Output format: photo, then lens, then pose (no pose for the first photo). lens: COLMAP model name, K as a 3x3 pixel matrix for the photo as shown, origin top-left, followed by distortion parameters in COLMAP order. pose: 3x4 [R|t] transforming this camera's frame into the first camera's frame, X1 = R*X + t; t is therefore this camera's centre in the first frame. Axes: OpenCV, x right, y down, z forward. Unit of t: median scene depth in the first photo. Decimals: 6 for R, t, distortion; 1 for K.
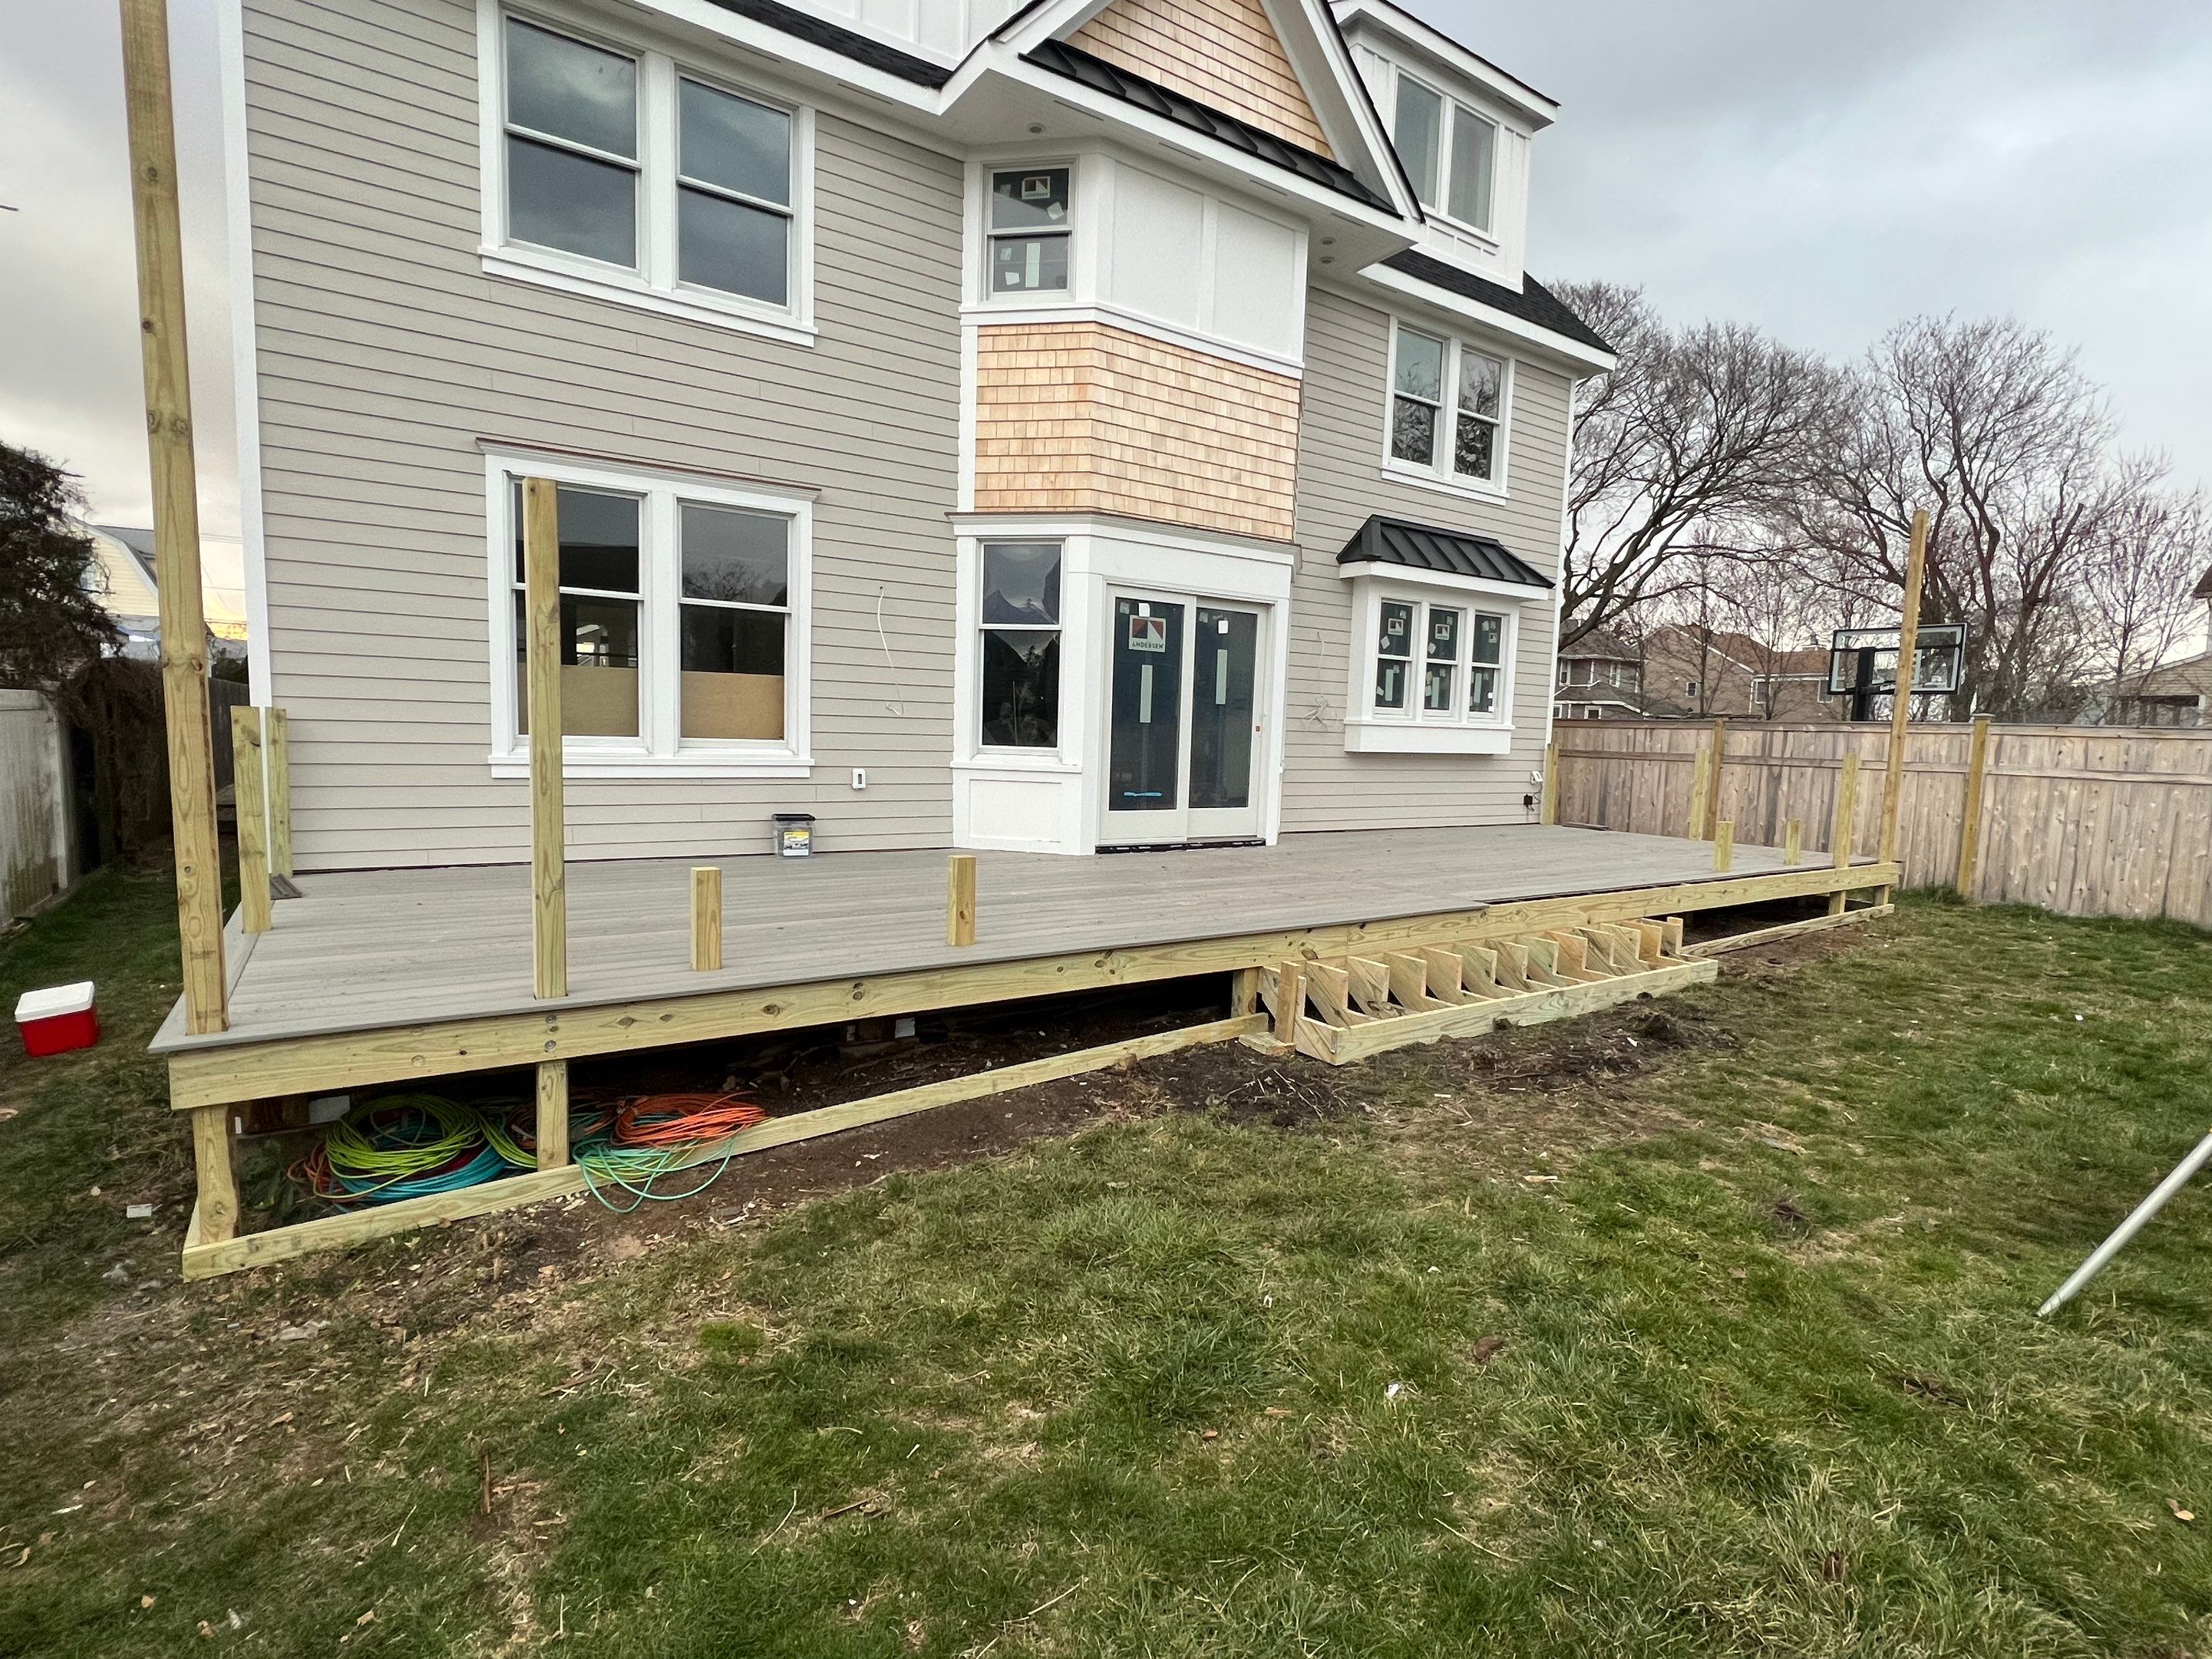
lens RADIAL K [[1076.0, 0, 1099.0], [0, 1076.0, 831.6], [0, 0, 1]] dist [-0.009181, 0.007106]
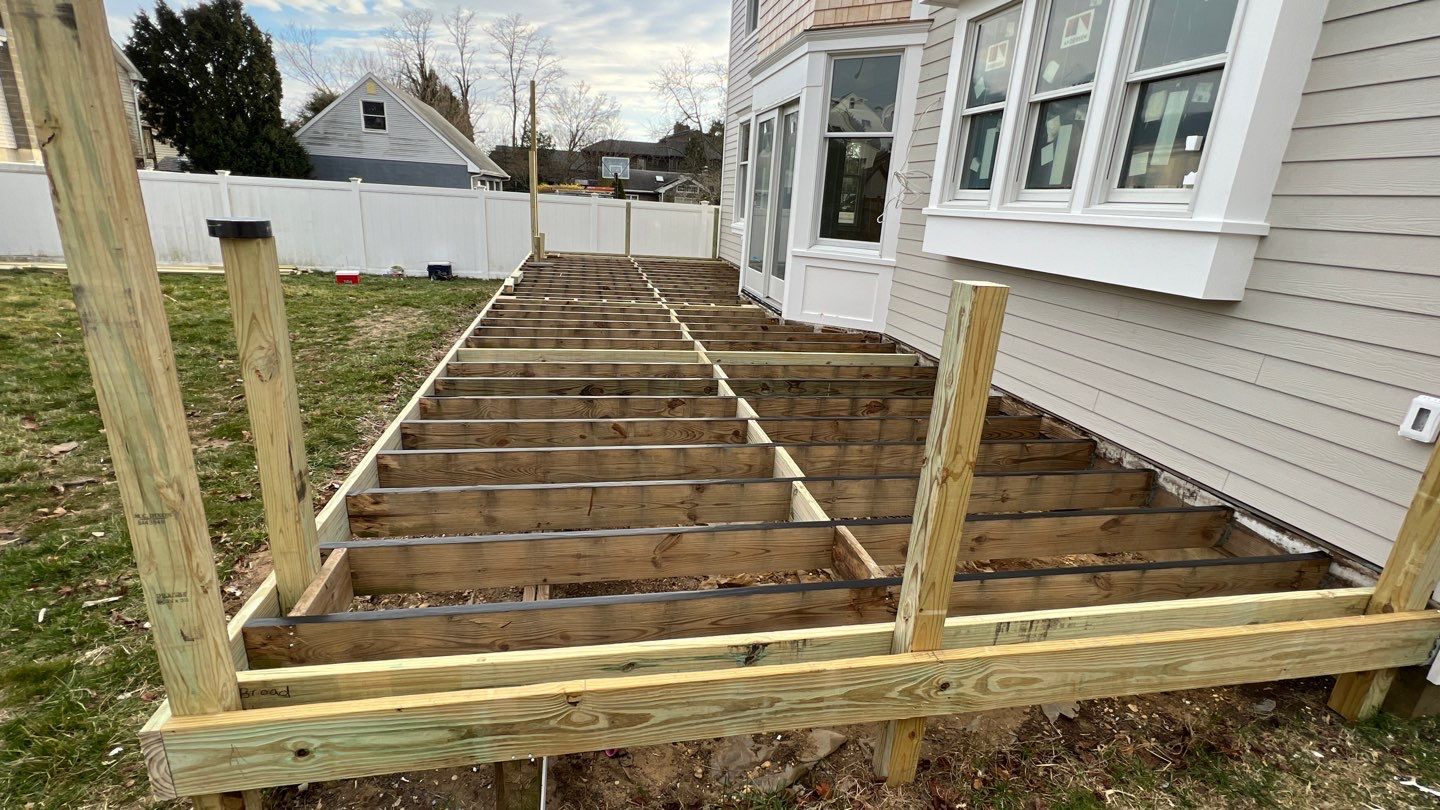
lens RADIAL K [[670.7, 0, 723.9], [0, 670.7, 404.3], [0, 0, 1]] dist [0.015383, -0.000017]
pose [[-0.376426, 0.218063, -0.900418, 0.897542], [-0.161929, 0.941457, 0.295697, -0.108413], [0.912185, 0.257112, -0.319078, 1.255095]]
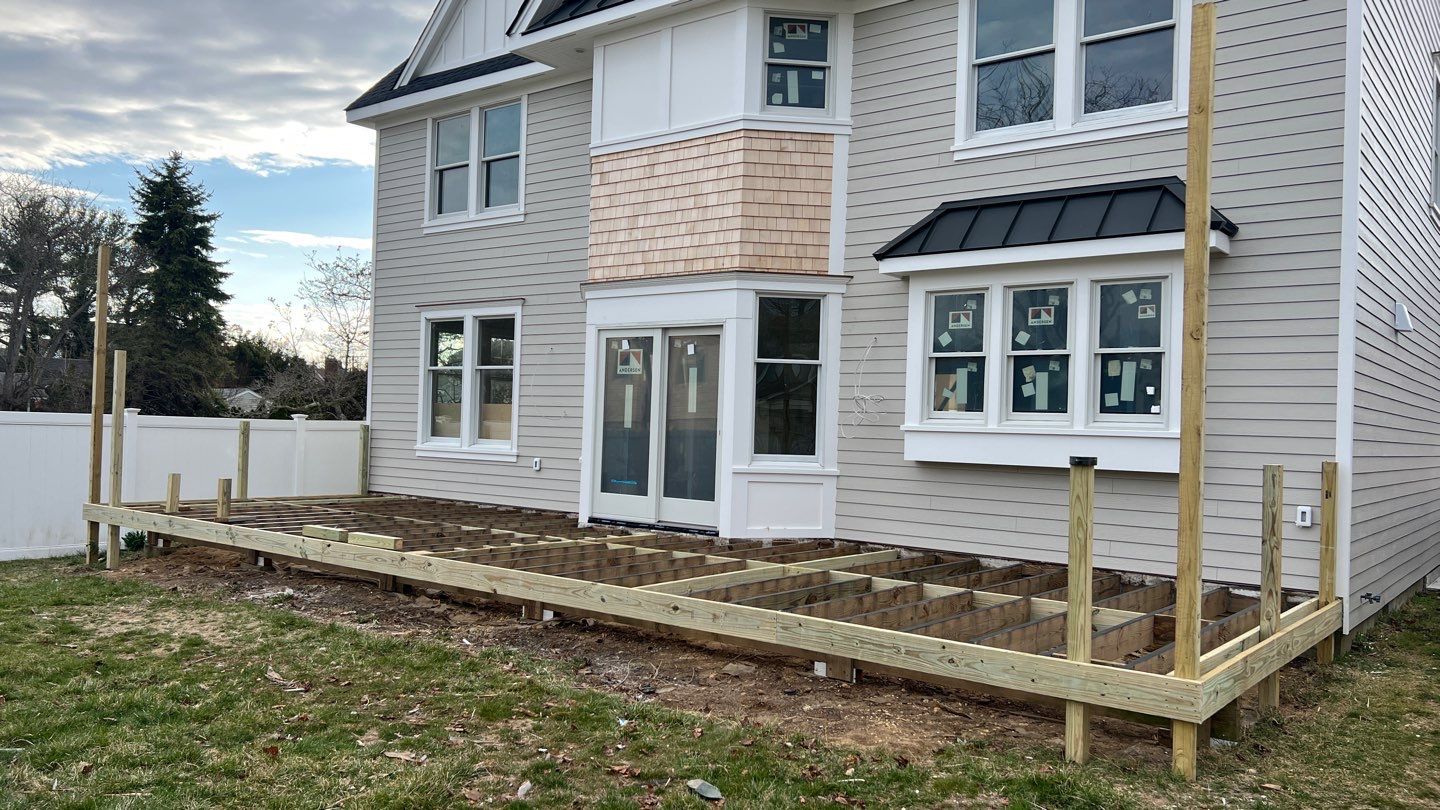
lens RADIAL K [[1091.9, 0, 723.7], [0, 1091.9, 407.1], [0, 0, 1]] dist [0.046013, -0.036031]
pose [[0.298691, -0.036766, -0.953641, 1.297302], [-0.112009, 0.991001, -0.073289, -0.039966], [0.947754, 0.128708, 0.291885, 0.686336]]
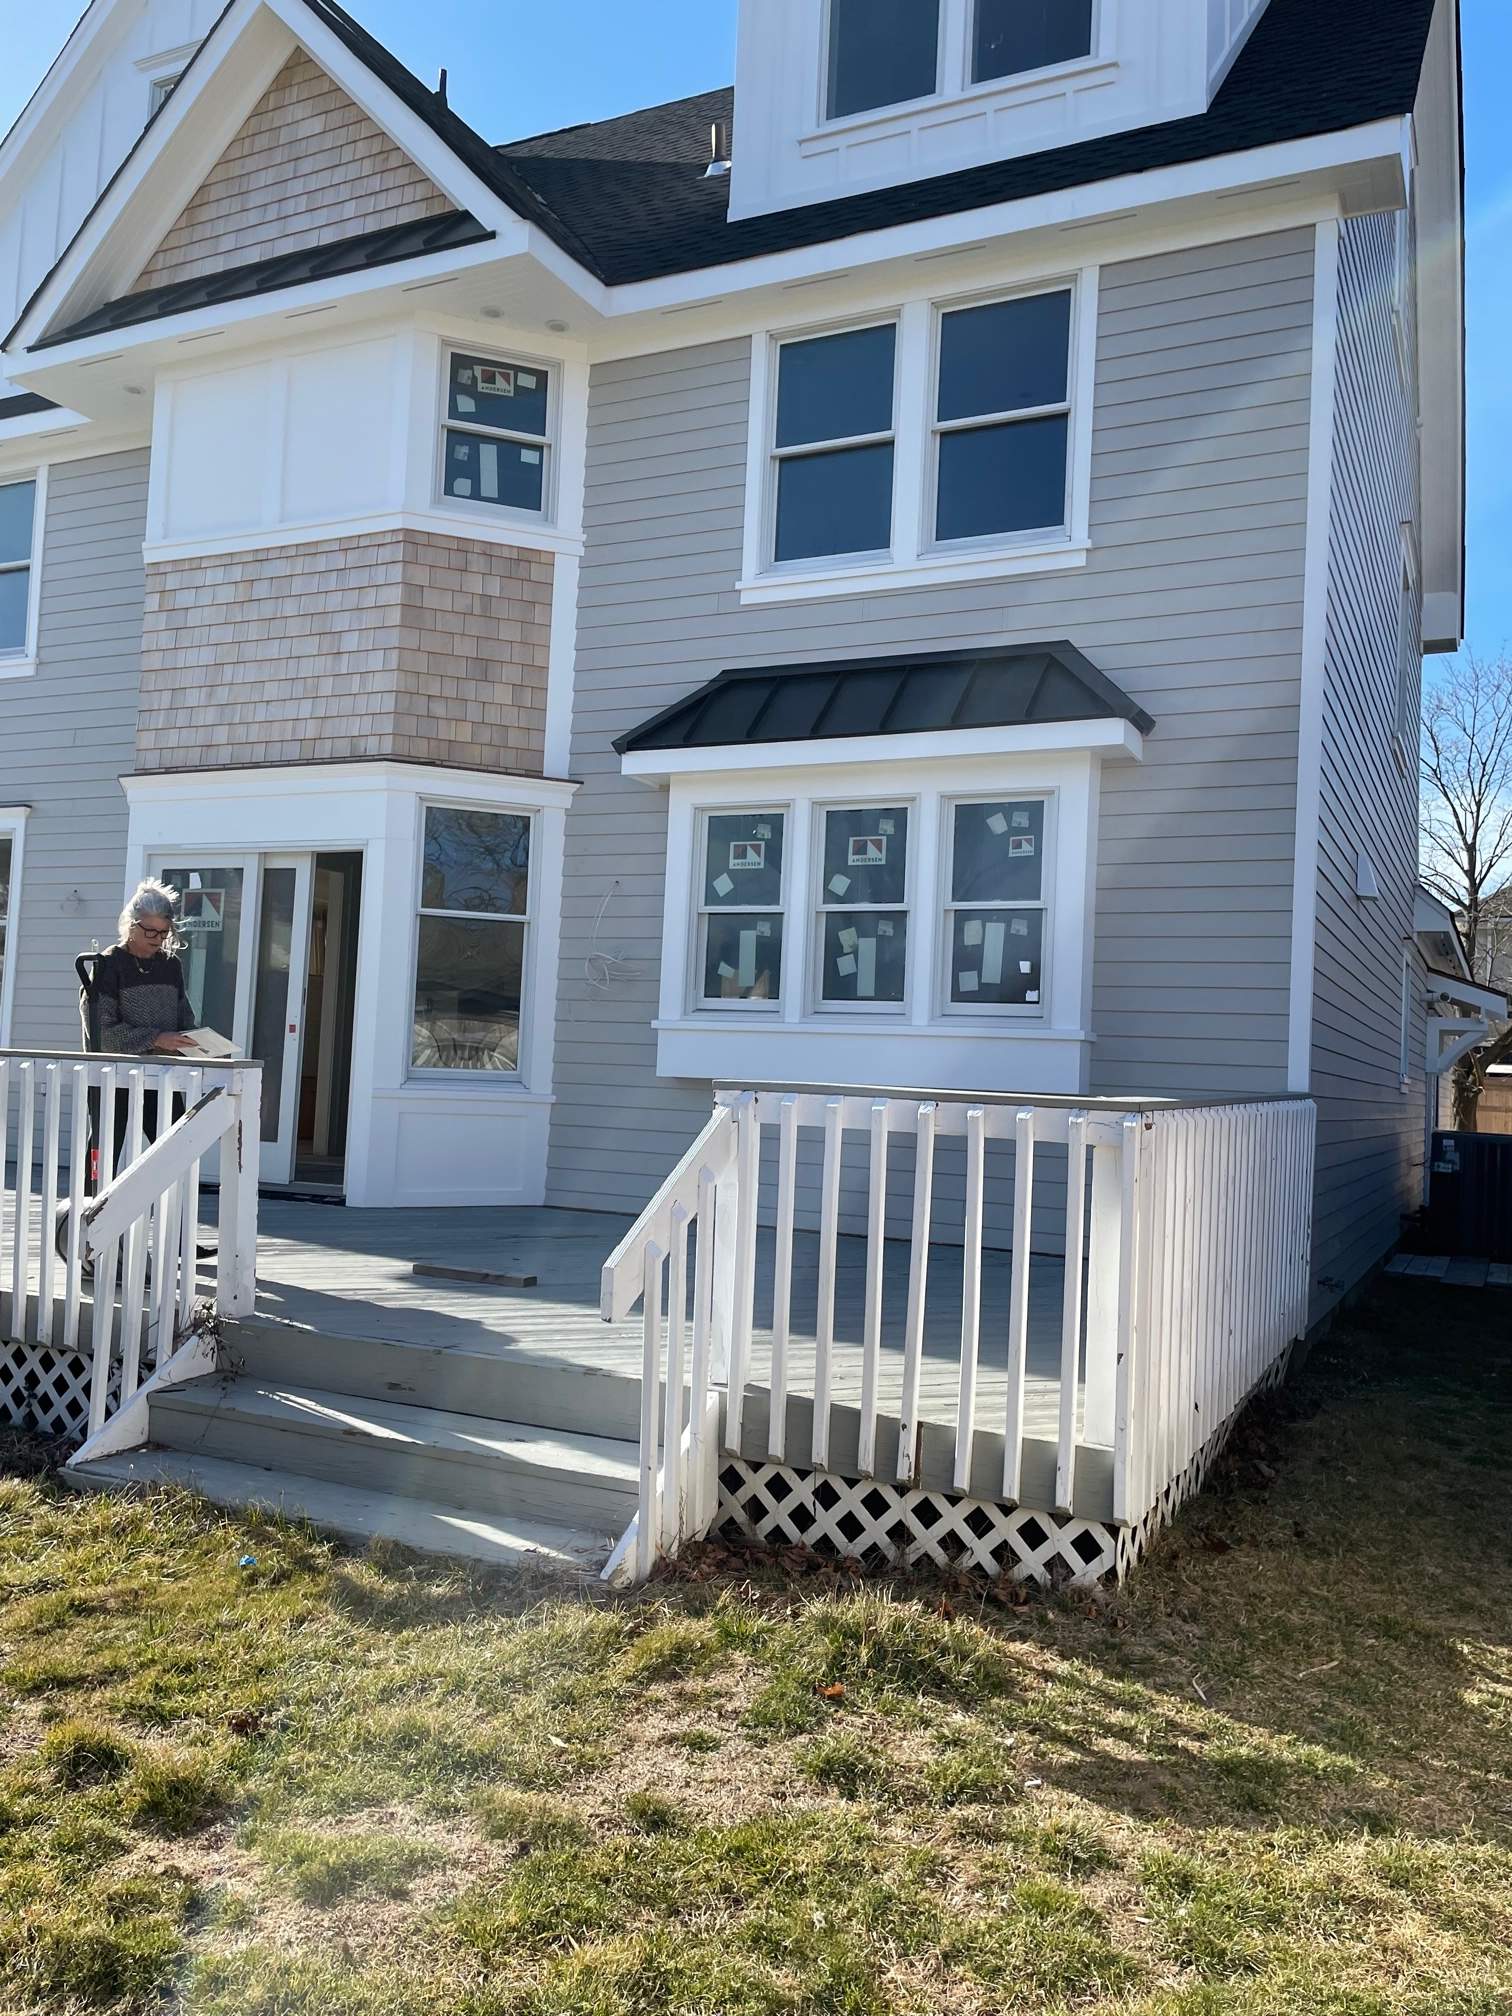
lens RADIAL K [[1515.8, 0, 788.8], [0, 1515.8, 1011.1], [0, 0, 1]] dist [0.087595, -0.101962]
pose [[0.505112, -0.041495, -0.862056, 1.169297], [-0.110707, 0.987477, -0.112399, -0.029308], [0.855924, 0.152209, 0.494192, 0.779866]]
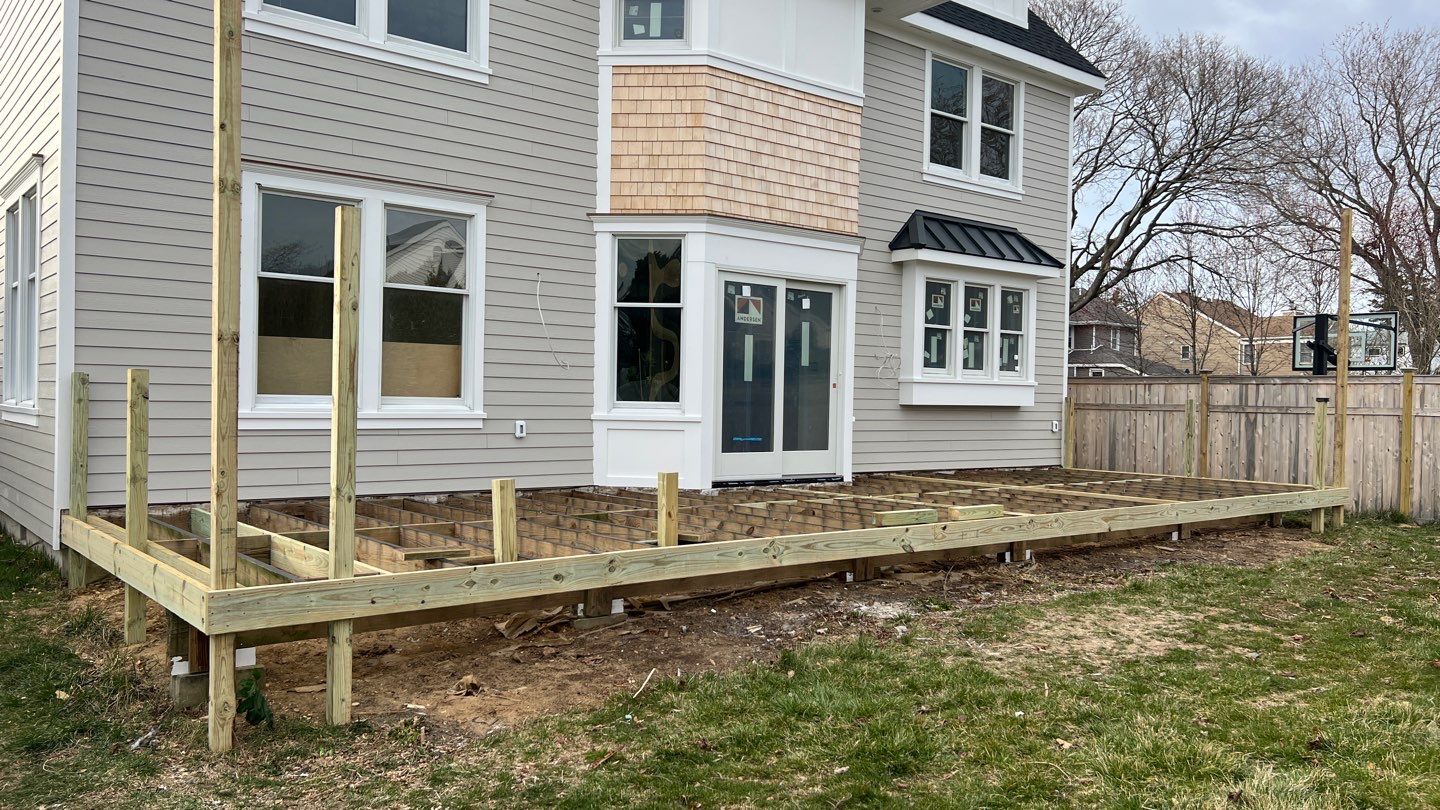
lens RADIAL K [[1075.6, 0, 715.0], [0, 1075.6, 406.9], [0, 0, 1]] dist [0.046401, -0.032933]
pose [[0.995863, -0.013175, 0.089912, -0.100955], [0.020832, 0.996183, -0.084762, 0.029869], [-0.088452, 0.086284, 0.992336, -0.202730]]
